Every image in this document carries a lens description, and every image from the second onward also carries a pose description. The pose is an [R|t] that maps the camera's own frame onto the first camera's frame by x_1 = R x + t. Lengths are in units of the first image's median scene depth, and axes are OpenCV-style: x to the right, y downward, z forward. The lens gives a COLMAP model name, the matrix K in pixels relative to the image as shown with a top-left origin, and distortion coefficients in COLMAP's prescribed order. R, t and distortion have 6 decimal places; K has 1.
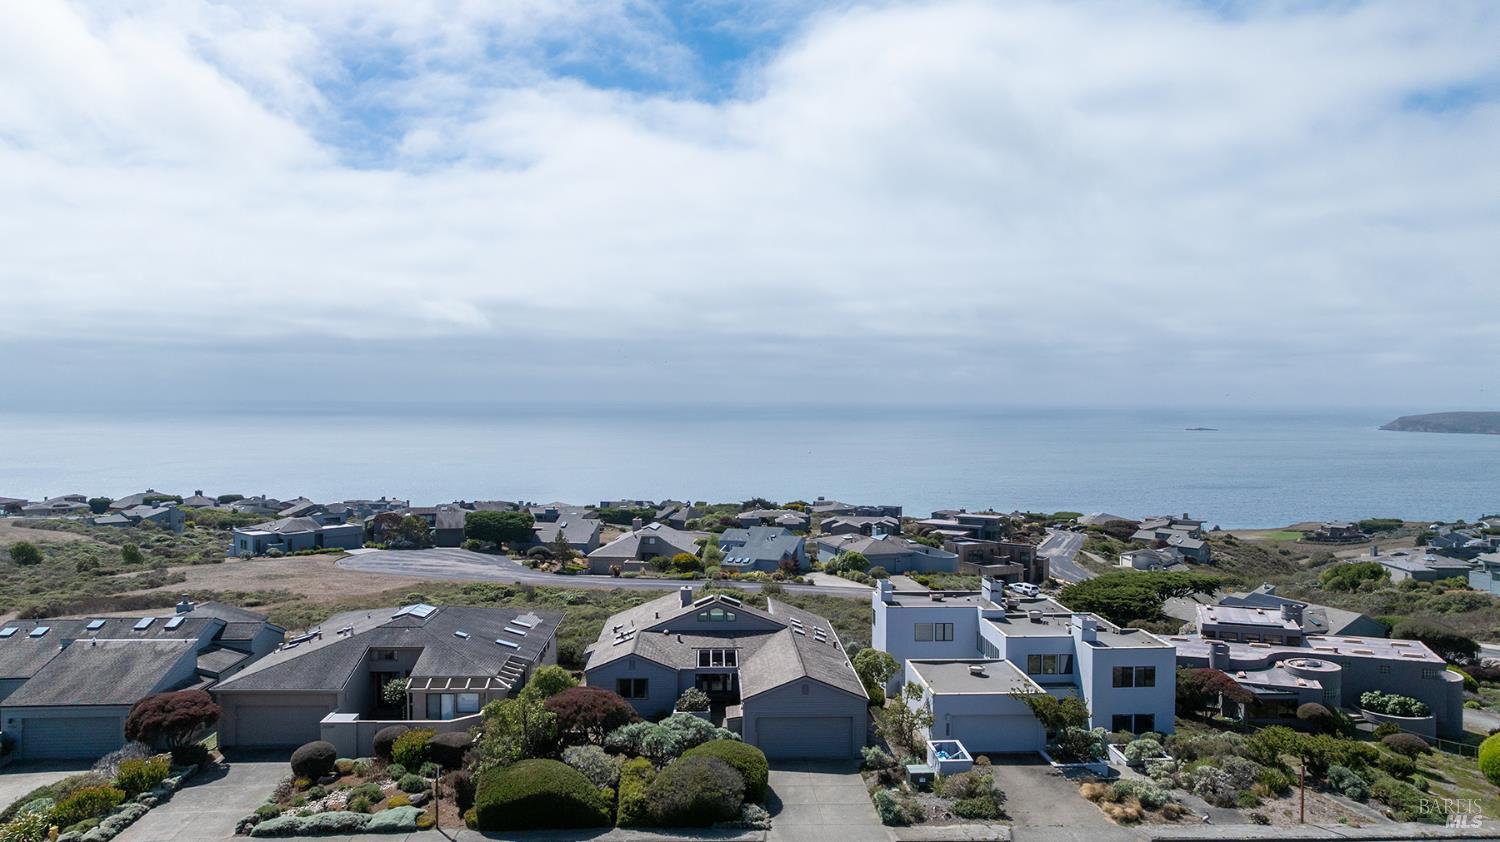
lens RADIAL K [[1049.5, 0, 755.6], [0, 1049.5, 411.6], [0, 0, 1]] dist [-0.020860, 0.000269]
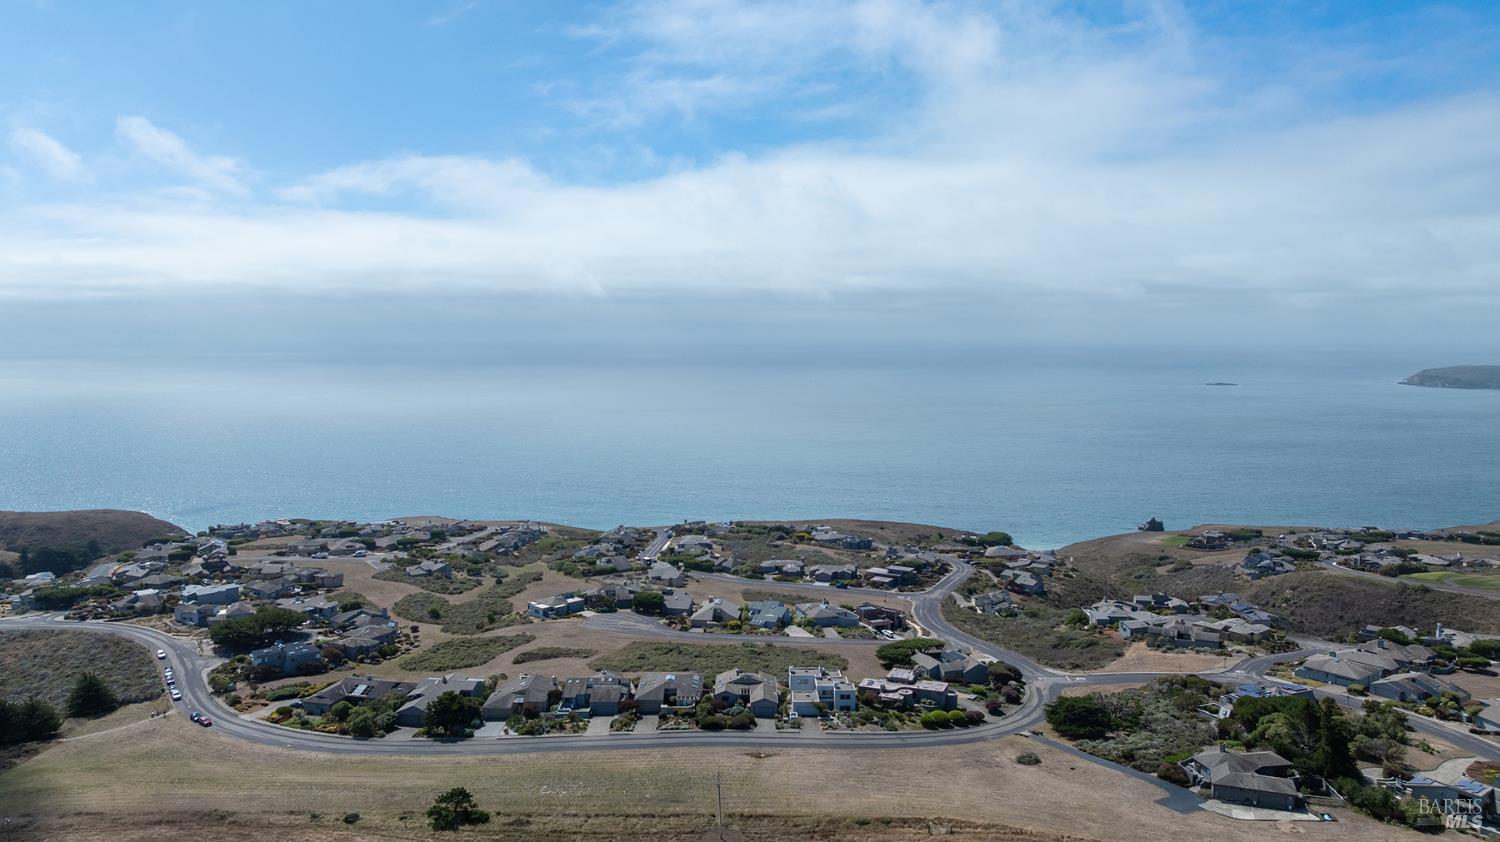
lens RADIAL K [[1049.5, 0, 755.6], [0, 1049.5, 411.6], [0, 0, 1]] dist [-0.020860, 0.000269]
pose [[0.999357, 0.003260, -0.035716, 0.149940], [-0.001088, 0.998158, 0.060662, -1.132639], [0.035848, -0.060584, 0.997519, -3.104849]]
